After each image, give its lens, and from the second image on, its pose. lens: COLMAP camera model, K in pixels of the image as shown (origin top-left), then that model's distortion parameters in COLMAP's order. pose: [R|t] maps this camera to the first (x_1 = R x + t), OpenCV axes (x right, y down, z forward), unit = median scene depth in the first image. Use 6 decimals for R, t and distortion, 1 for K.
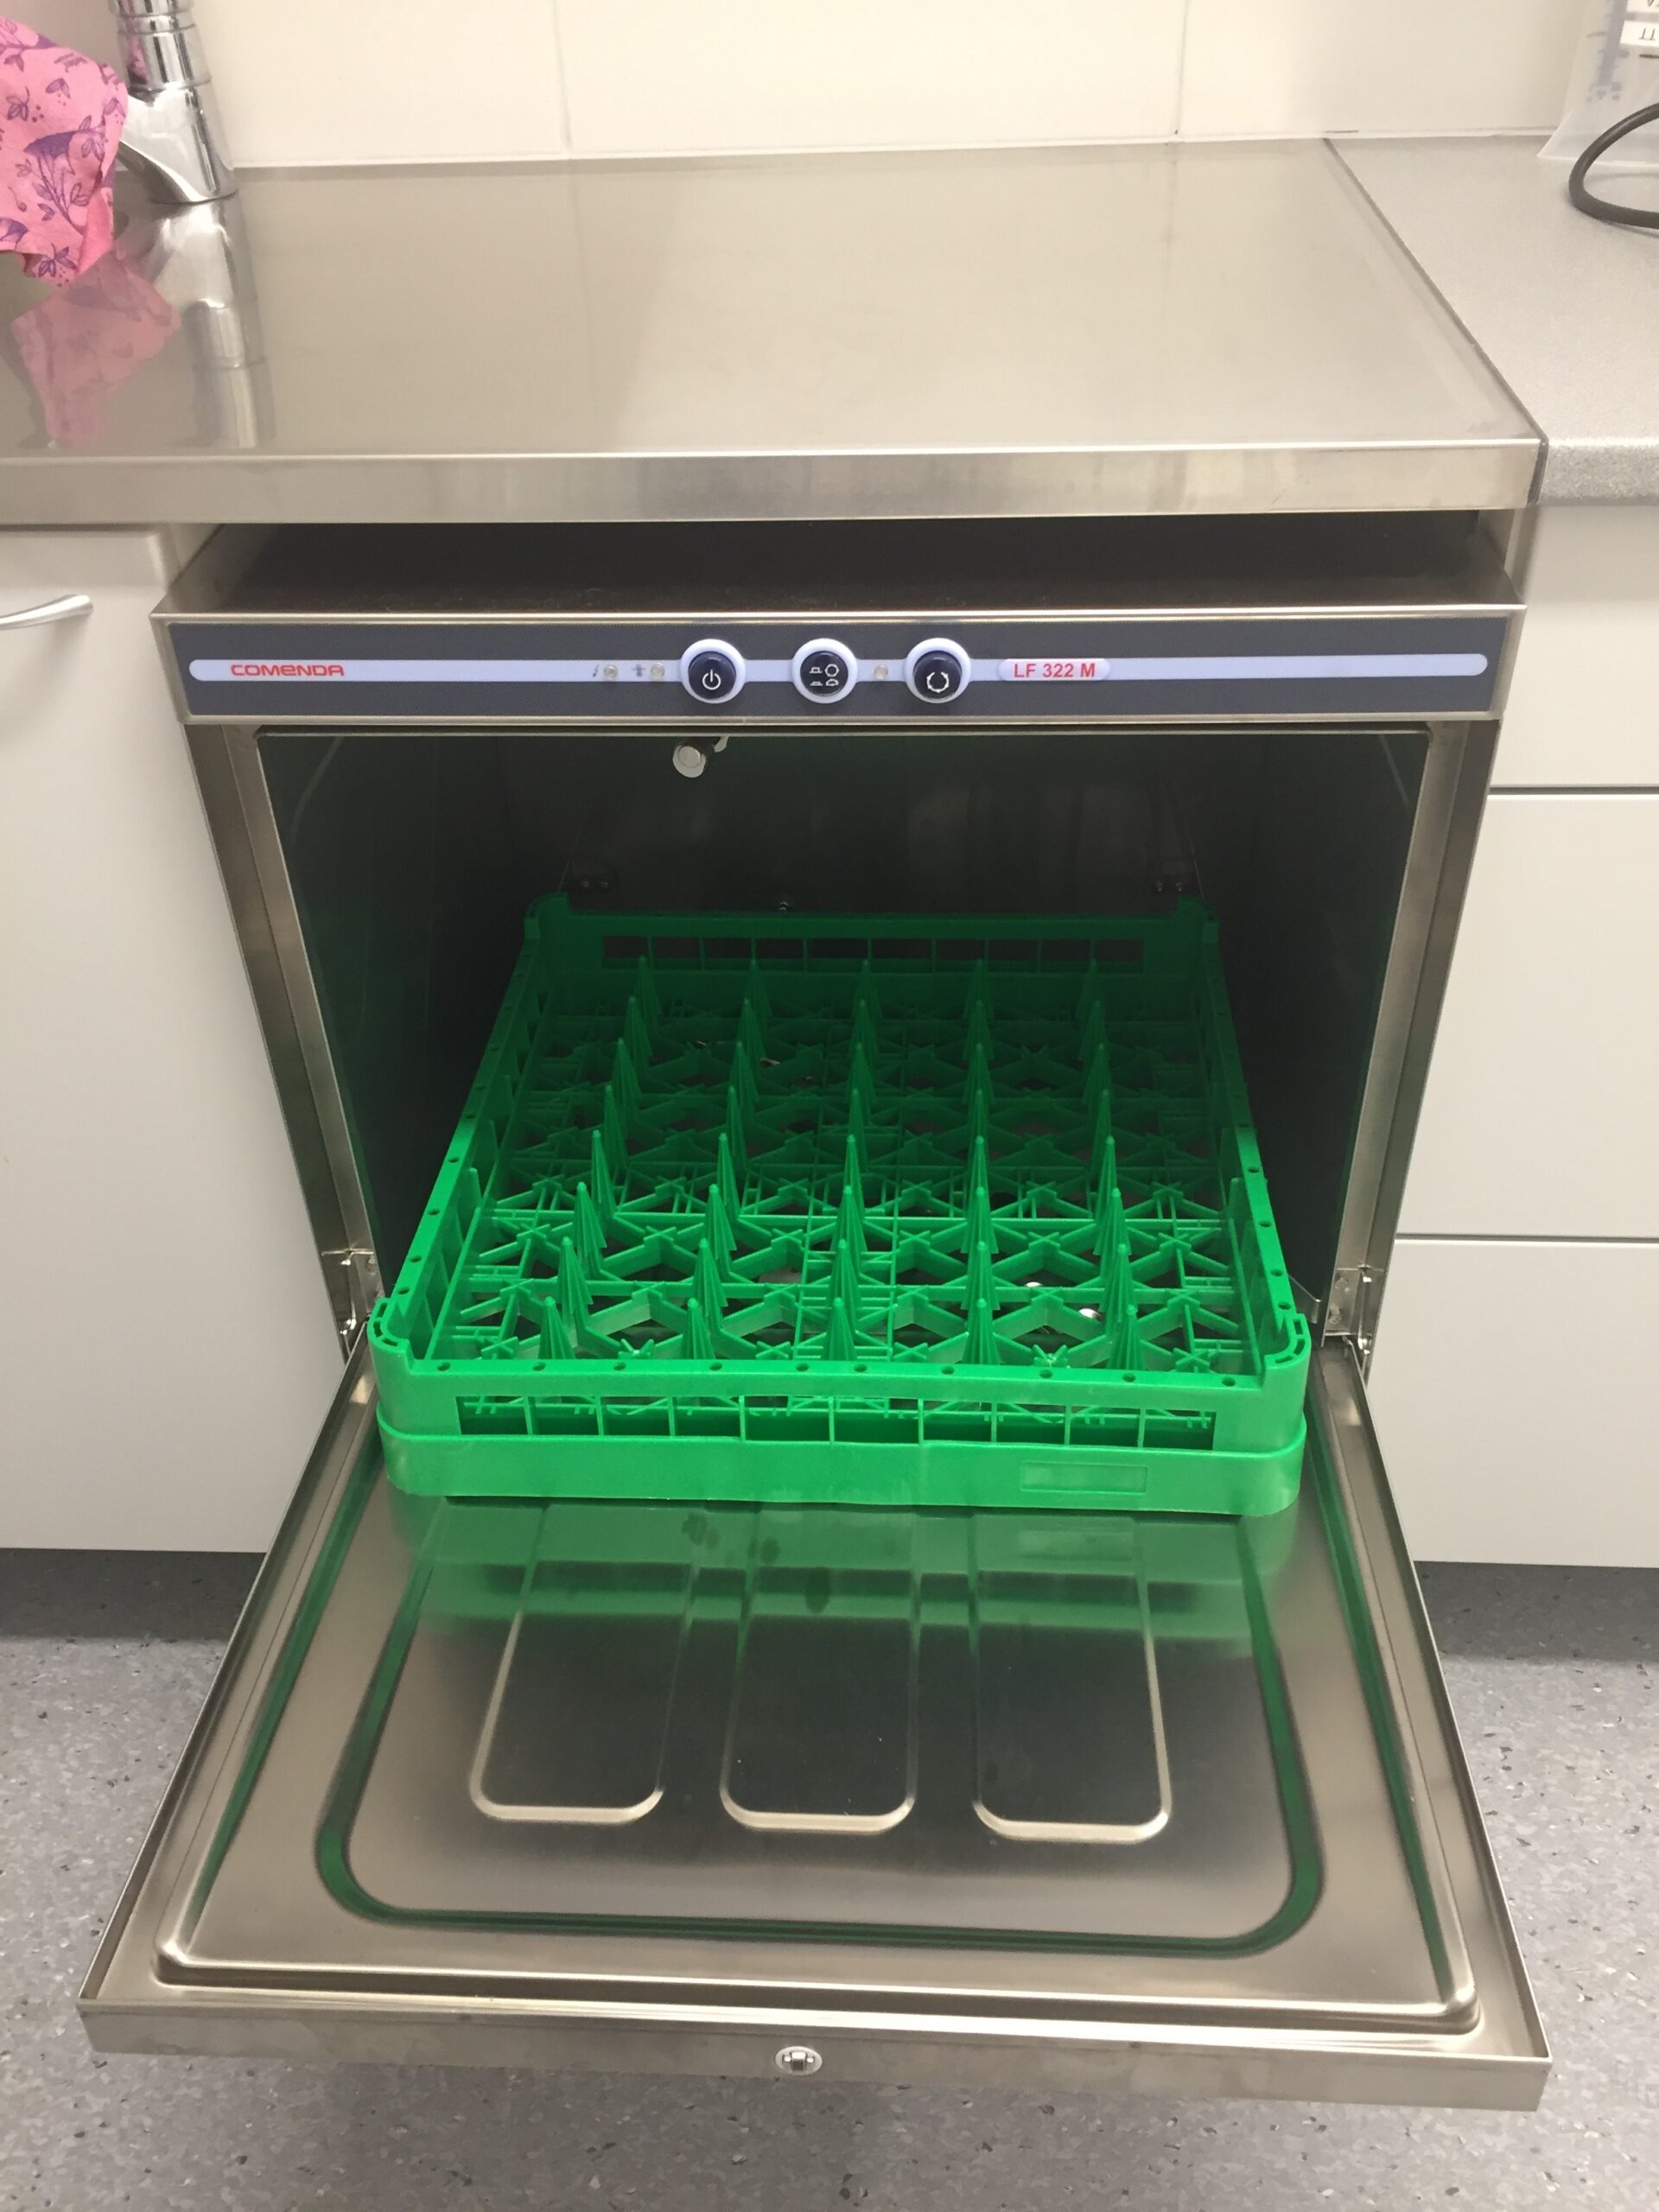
lens RADIAL K [[1916.2, 0, 829.5], [0, 1916.2, 1106.0], [0, 0, 1]] dist [0.065612, -0.070595]
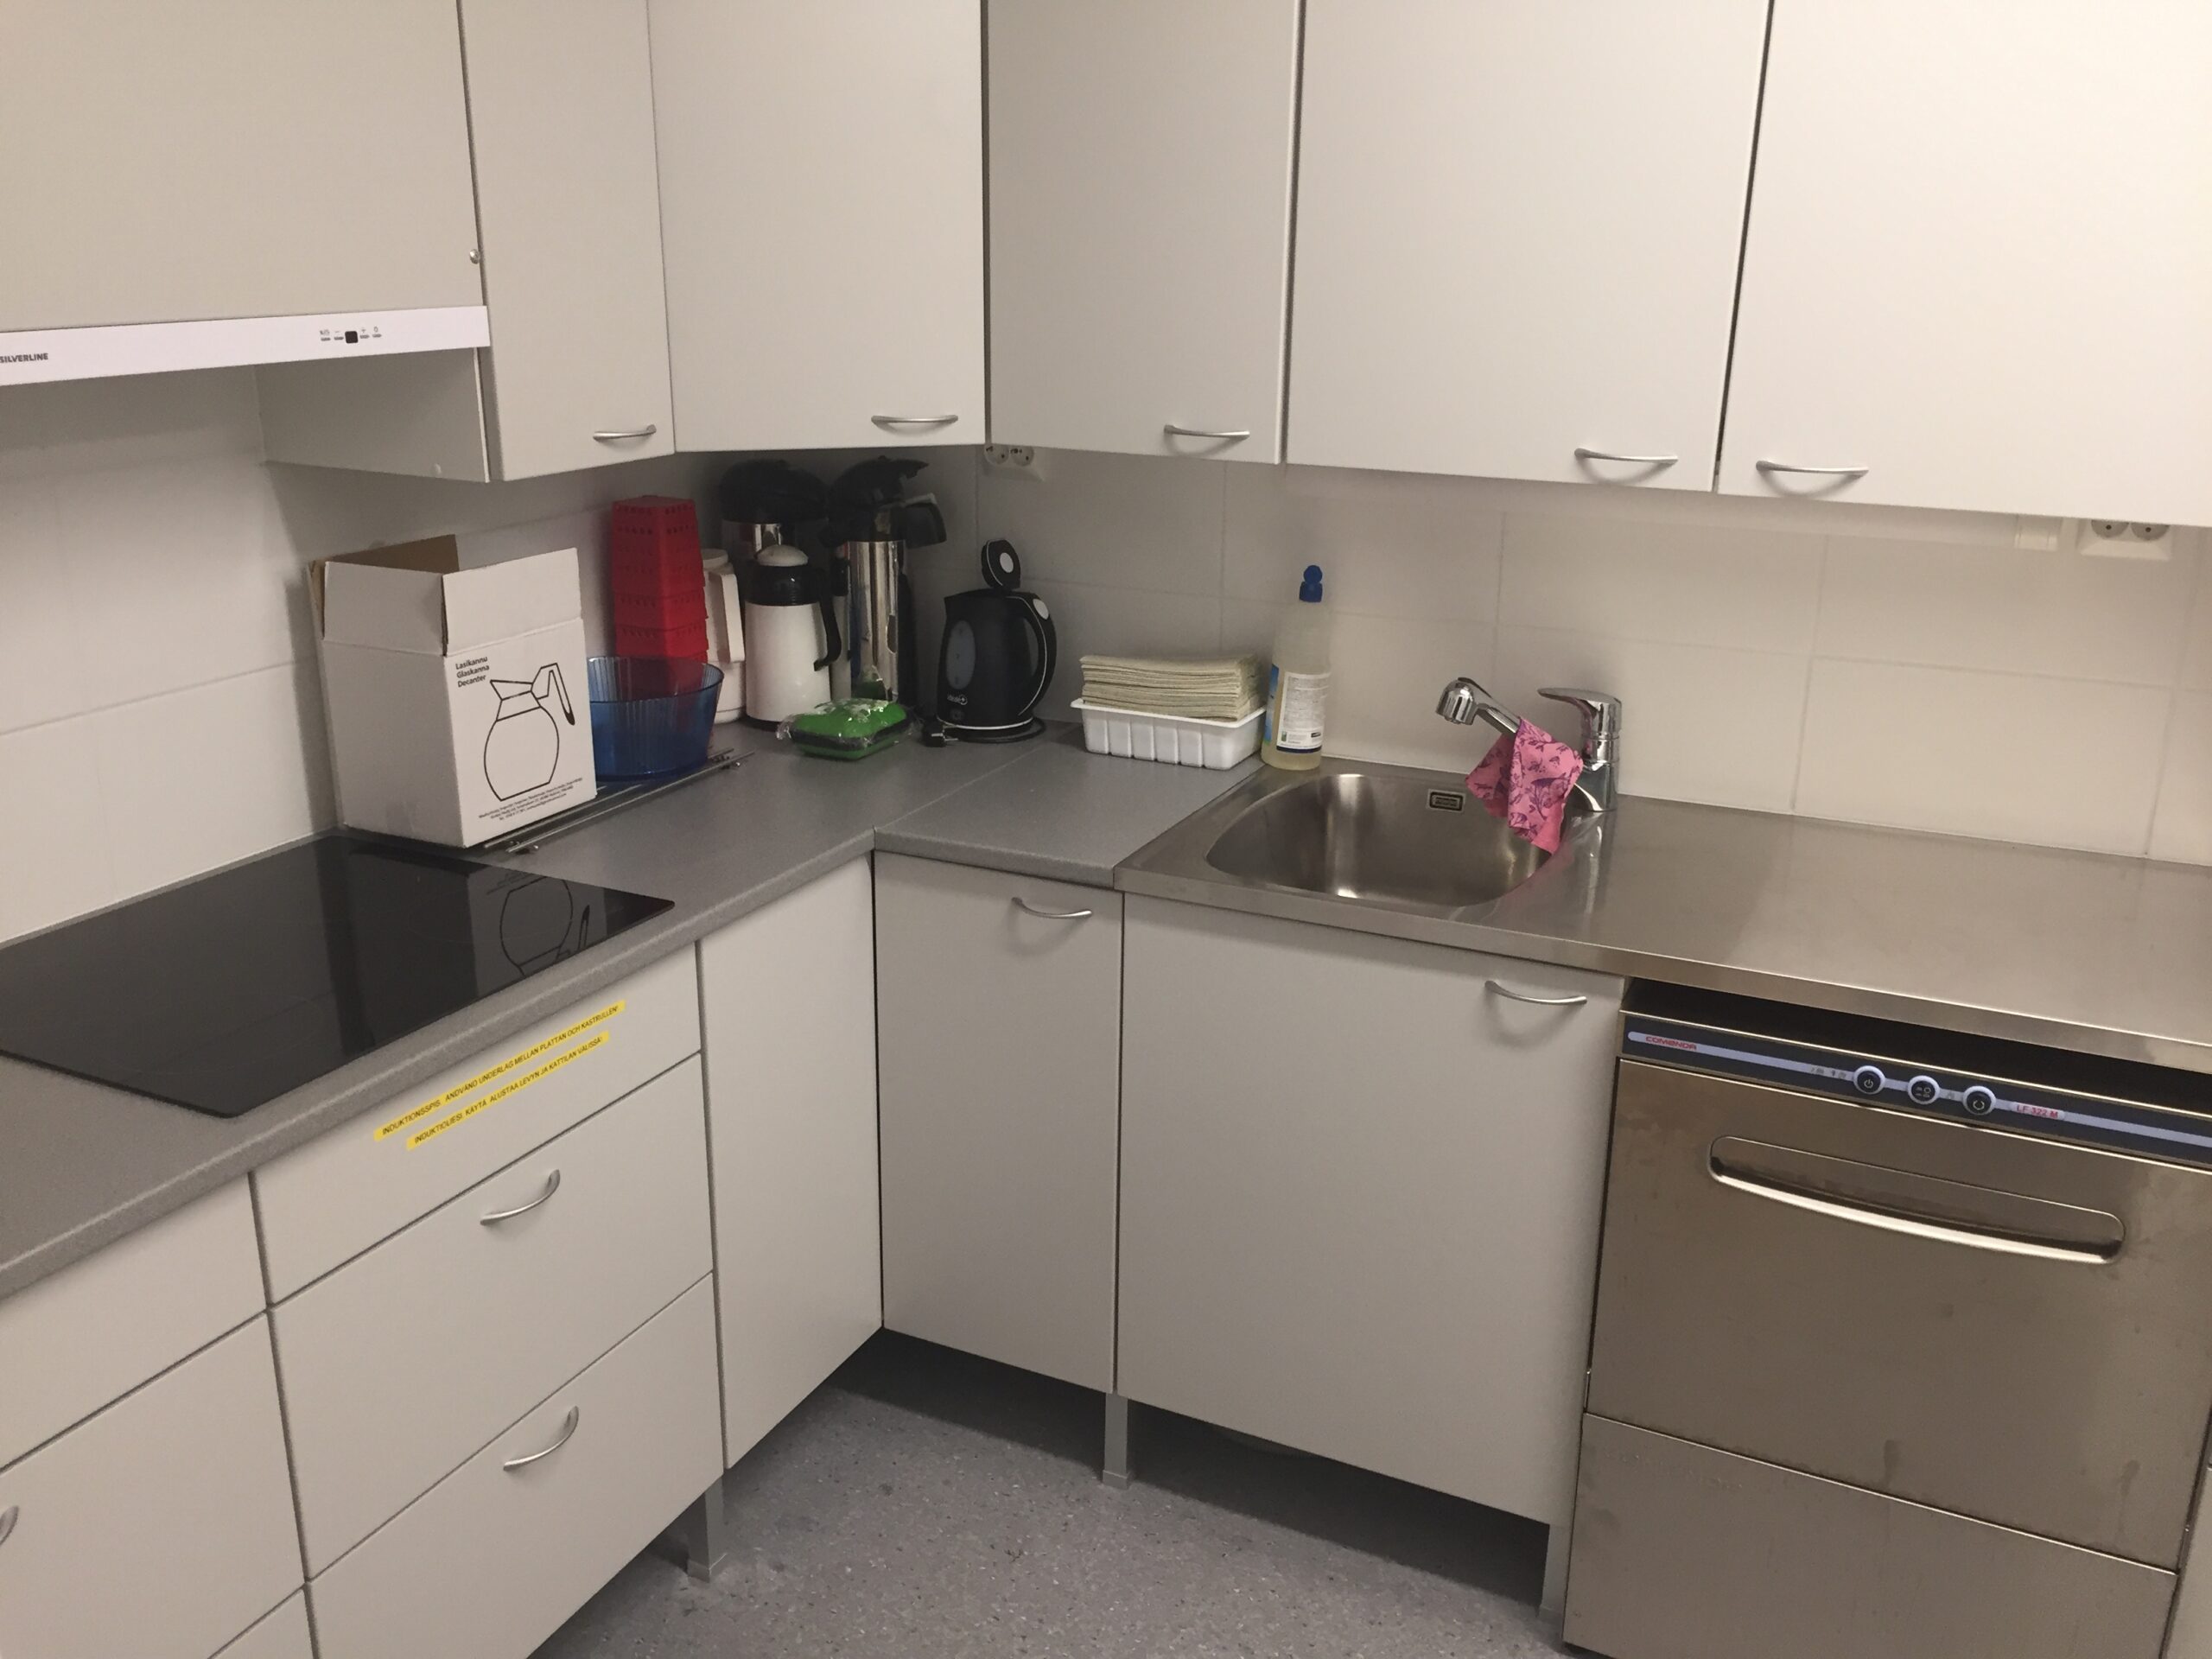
lens RADIAL K [[1916.2, 0, 1106.0], [0, 1916.2, 829.5], [0, 0, 1]] dist [0.065612, -0.070595]
pose [[0.925590, 0.154236, -0.345678, -0.147470], [-0.258821, 0.924261, -0.280631, 0.363233], [0.276213, 0.349218, 0.895407, -1.352711]]
